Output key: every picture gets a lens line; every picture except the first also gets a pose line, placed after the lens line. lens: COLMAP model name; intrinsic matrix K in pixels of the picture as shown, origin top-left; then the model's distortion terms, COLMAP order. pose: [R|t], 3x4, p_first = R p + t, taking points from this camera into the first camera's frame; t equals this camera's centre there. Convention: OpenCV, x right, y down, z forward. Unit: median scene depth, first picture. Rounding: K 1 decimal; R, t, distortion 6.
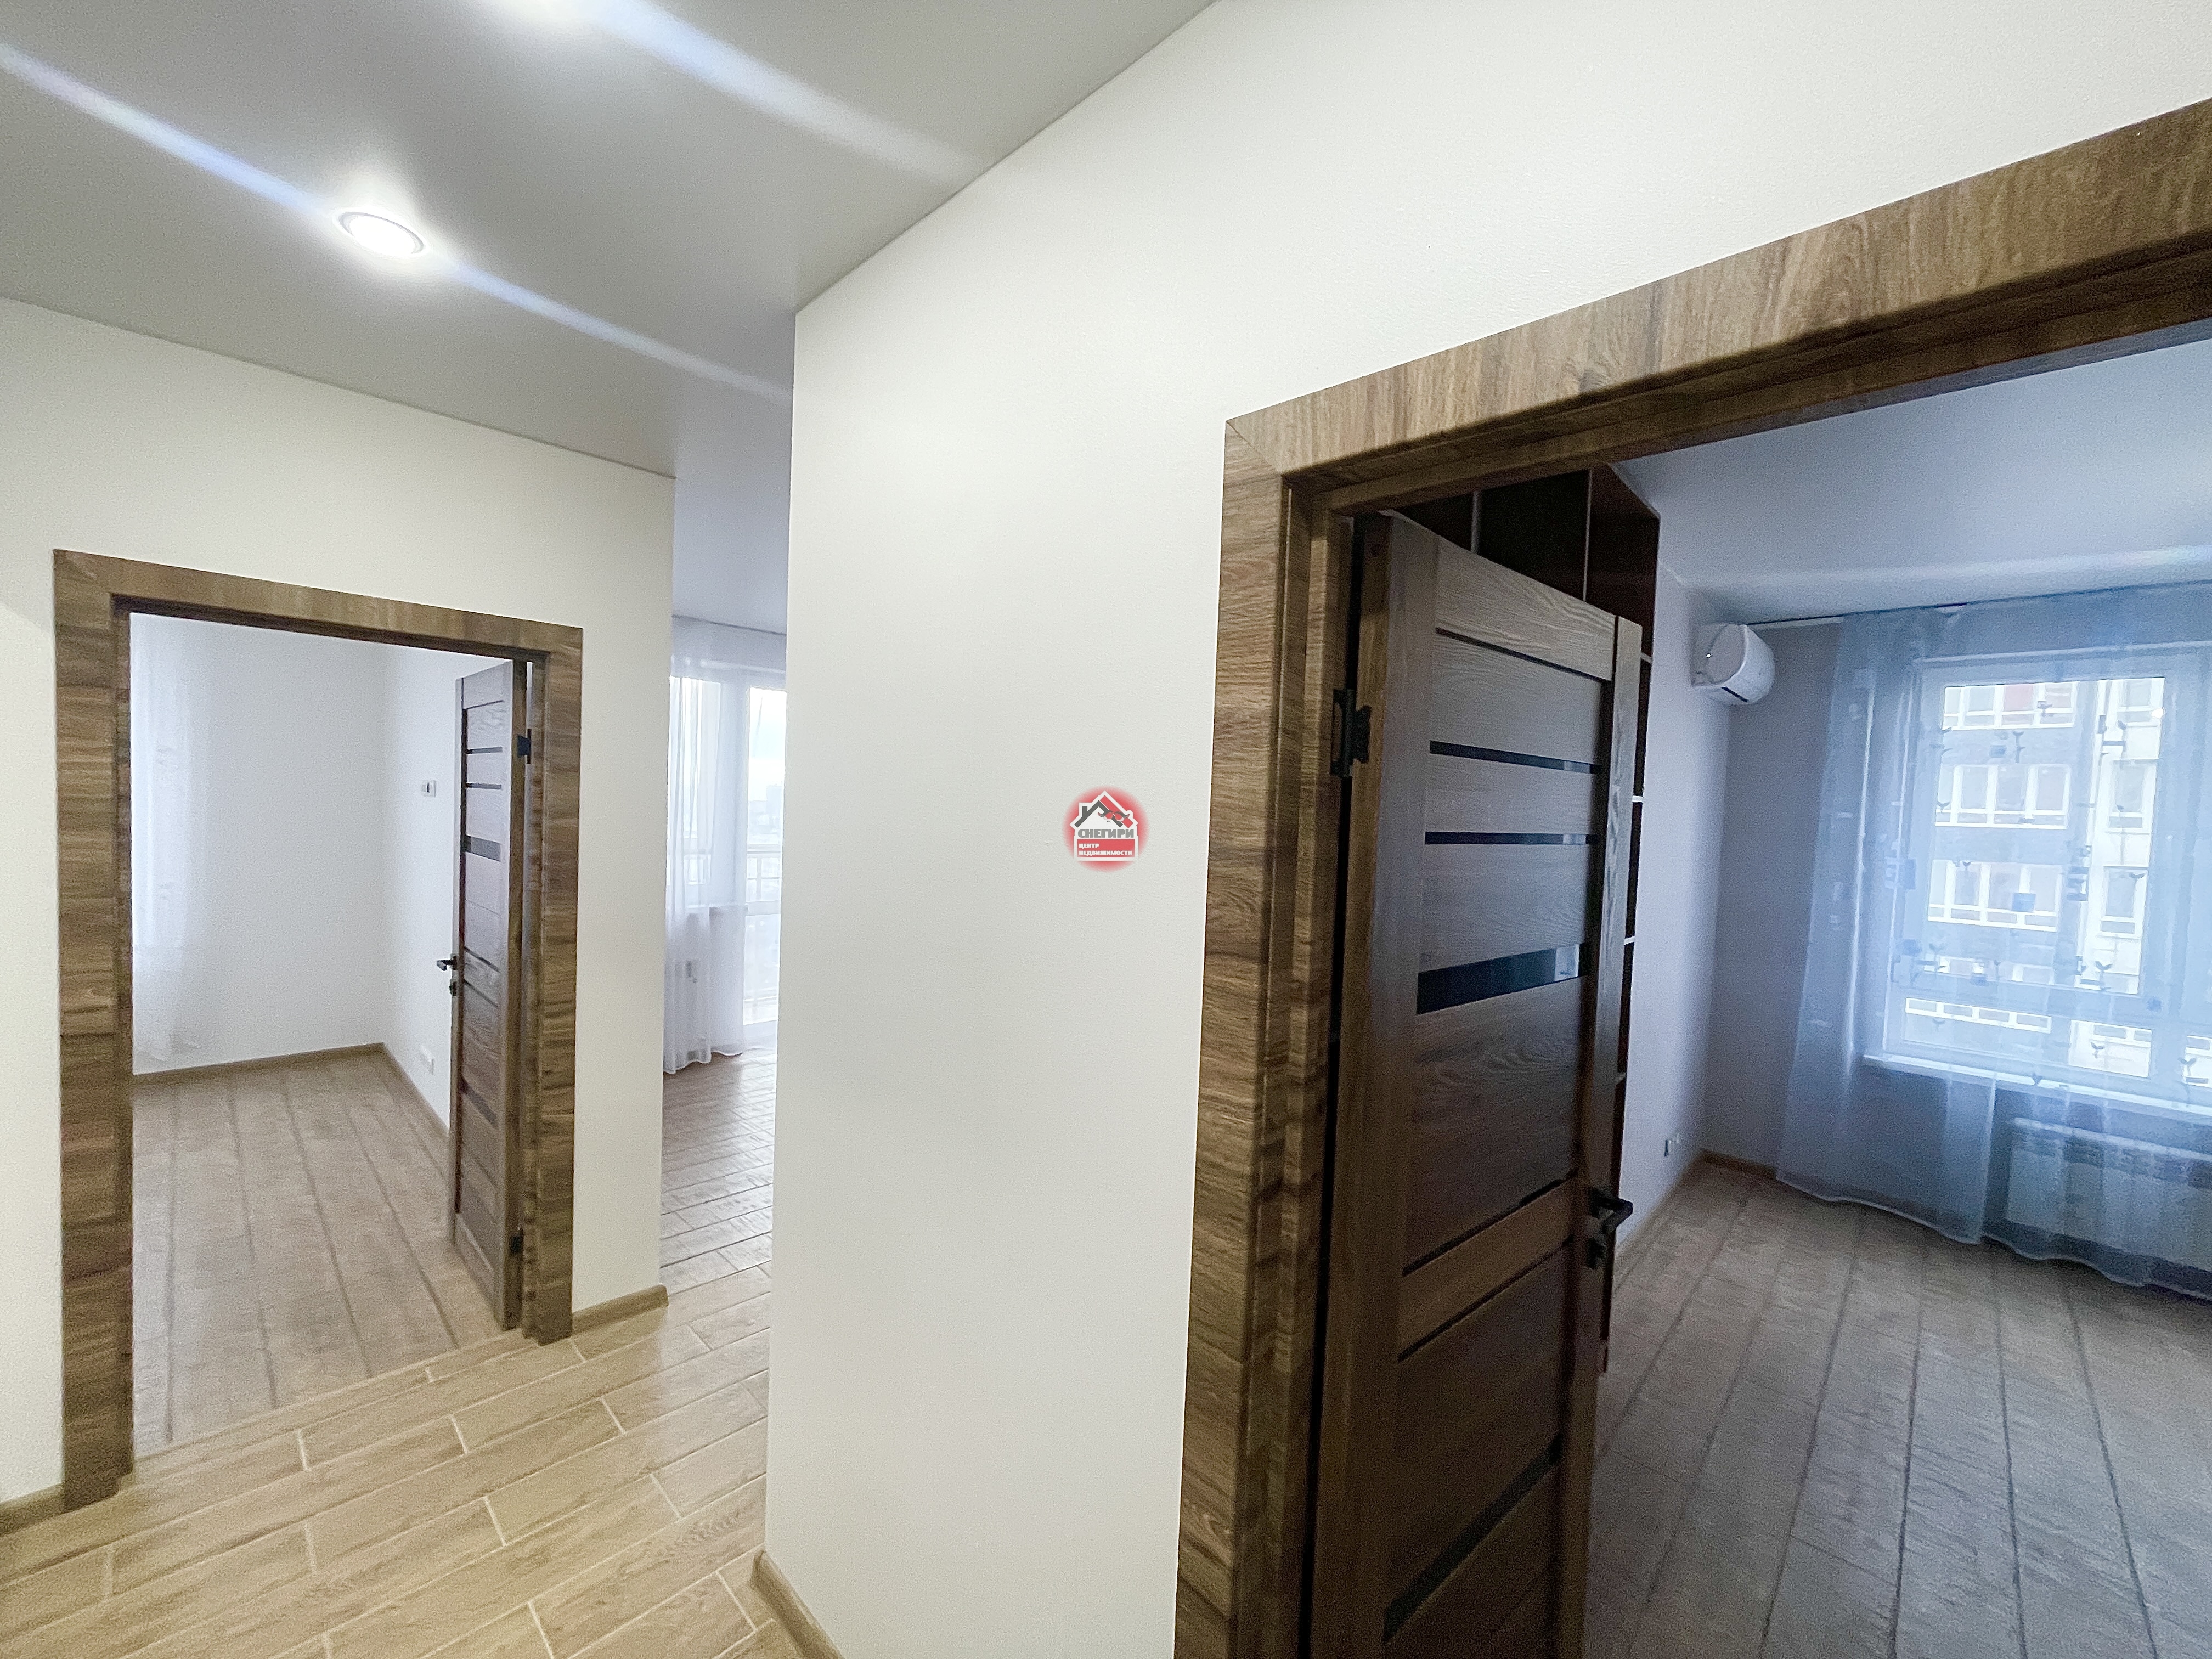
lens RADIAL K [[889.4, 0, 1097.9], [0, 889.4, 837.4], [0, 0, 1]] dist [-0.001701, 0.000459]
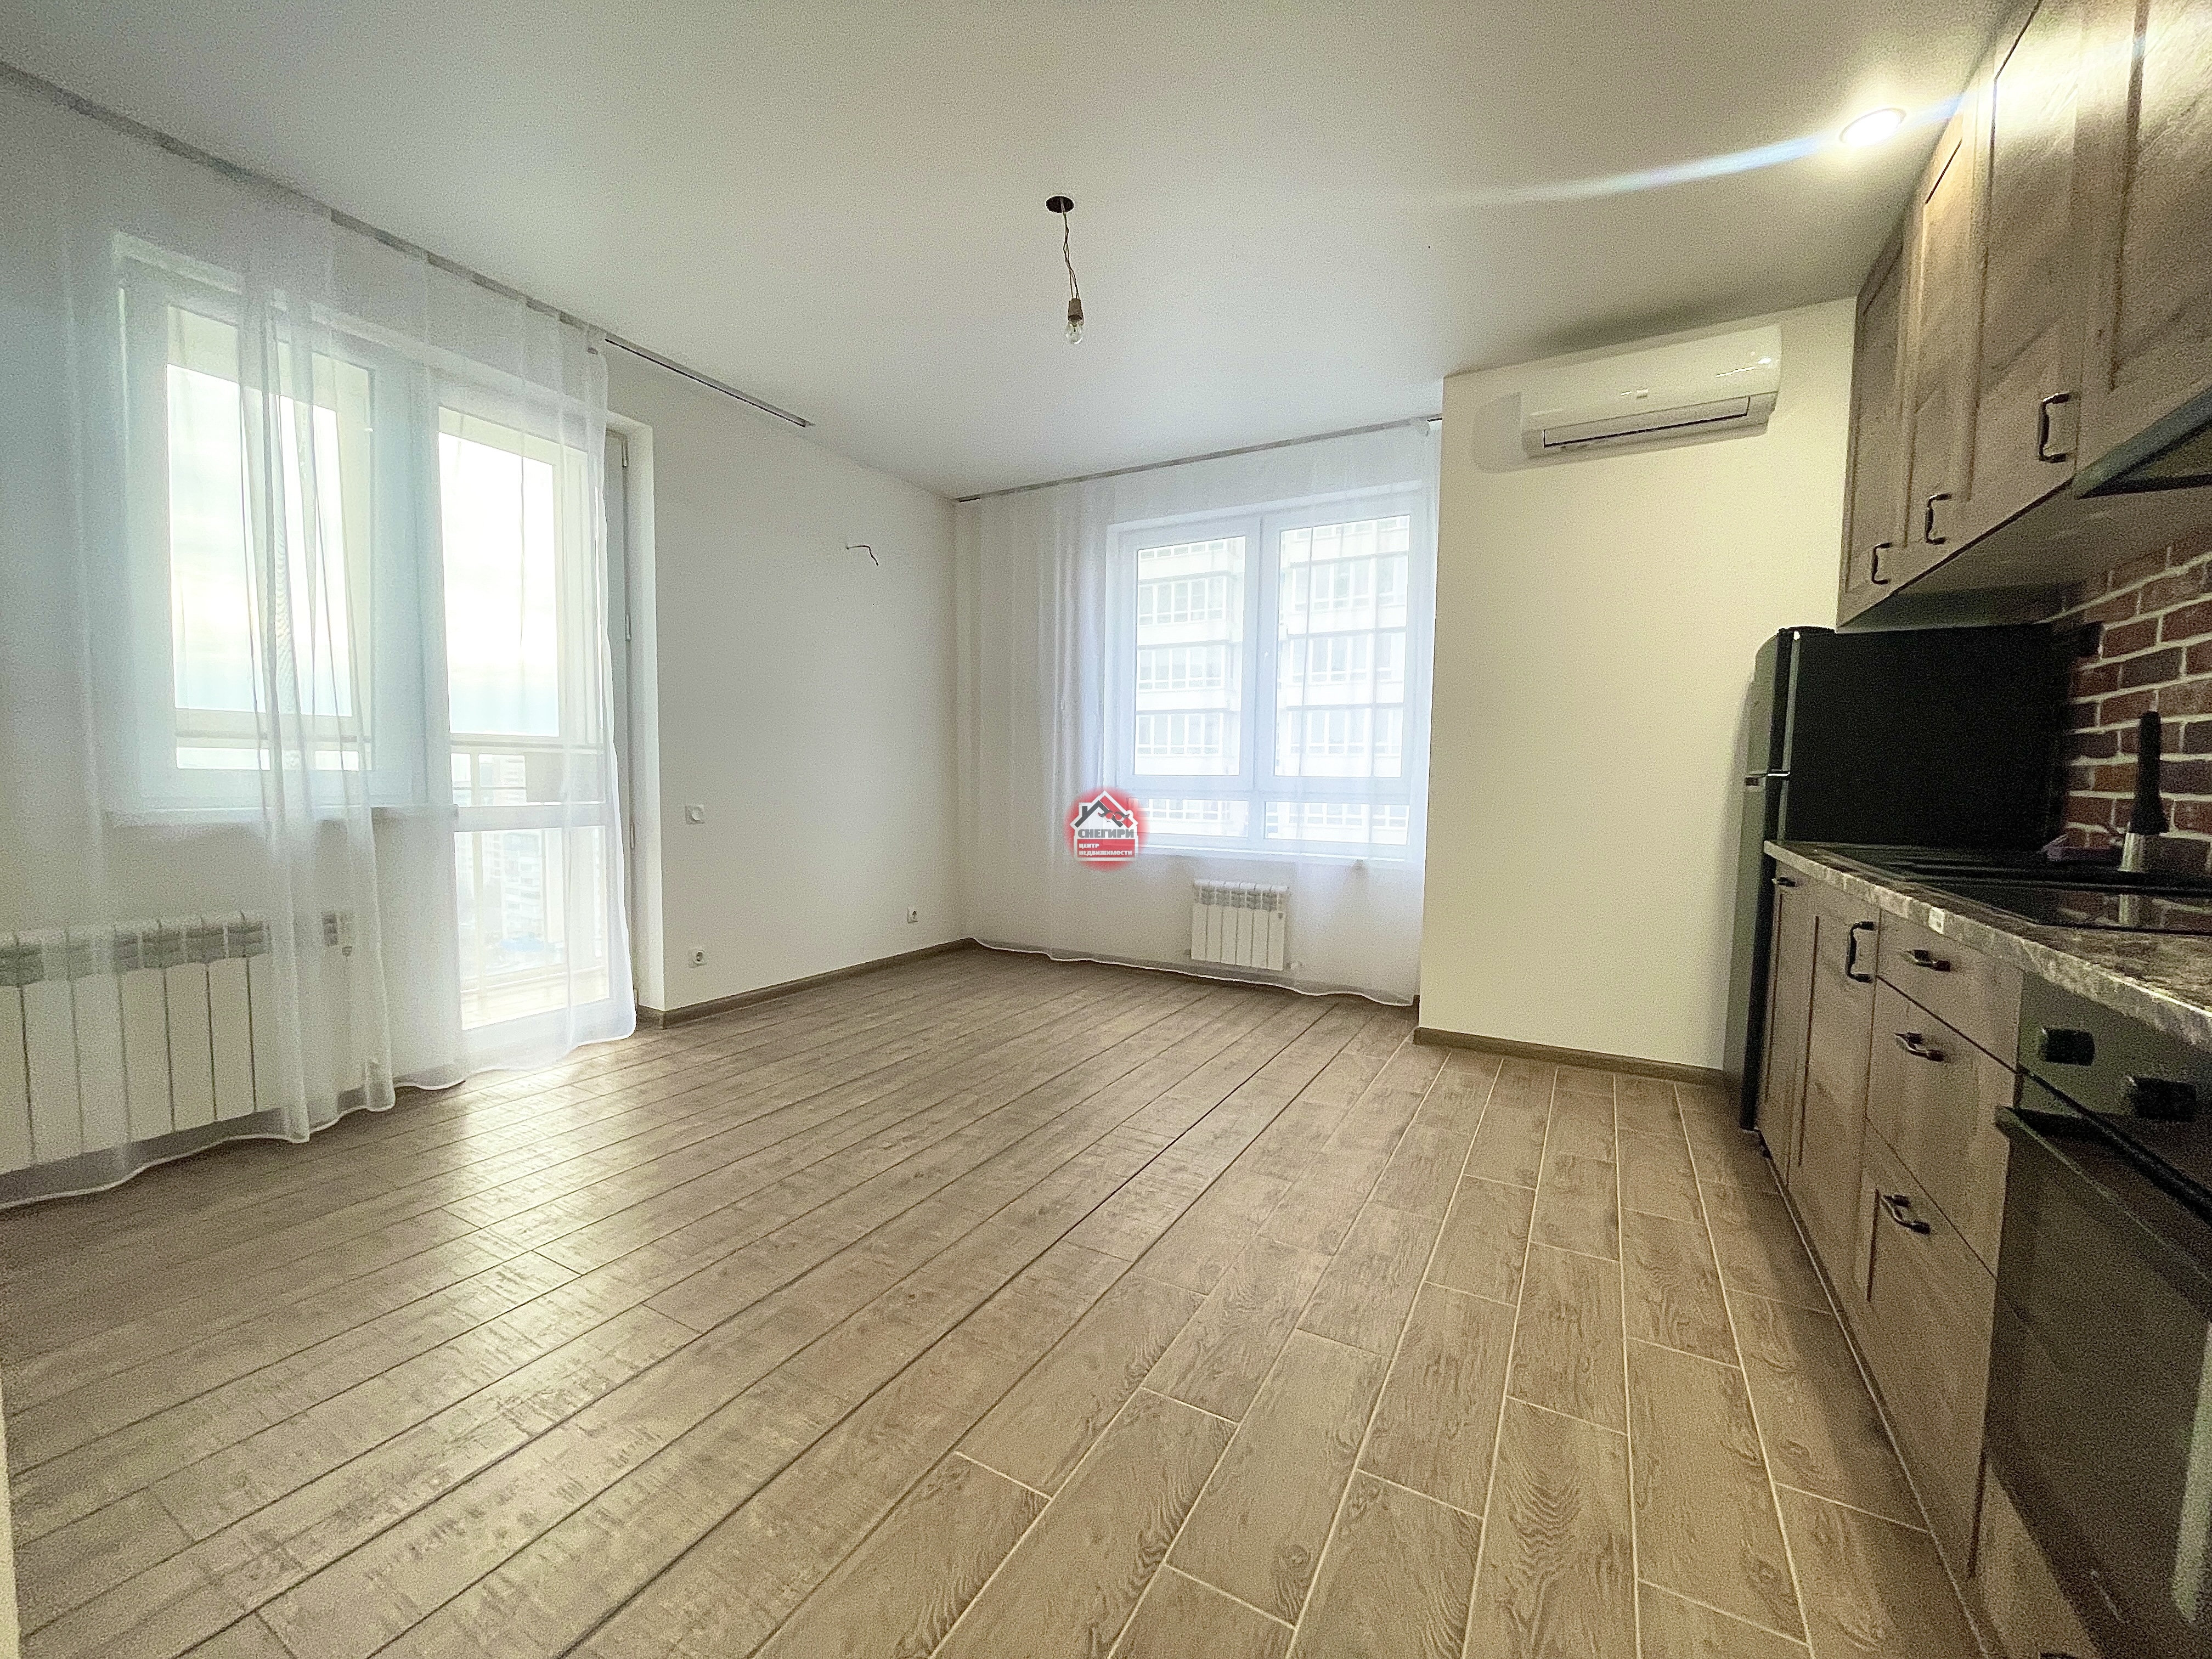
lens RADIAL K [[887.0, 0, 1097.7], [0, 887.0, 838.2], [0, 0, 1]] dist [-0.001114, -0.000895]
pose [[0.968037, -0.043992, 0.246921, -0.281907], [0.034683, 0.998519, 0.041924, 0.156929], [-0.248400, -0.032020, 0.968128, 0.711815]]
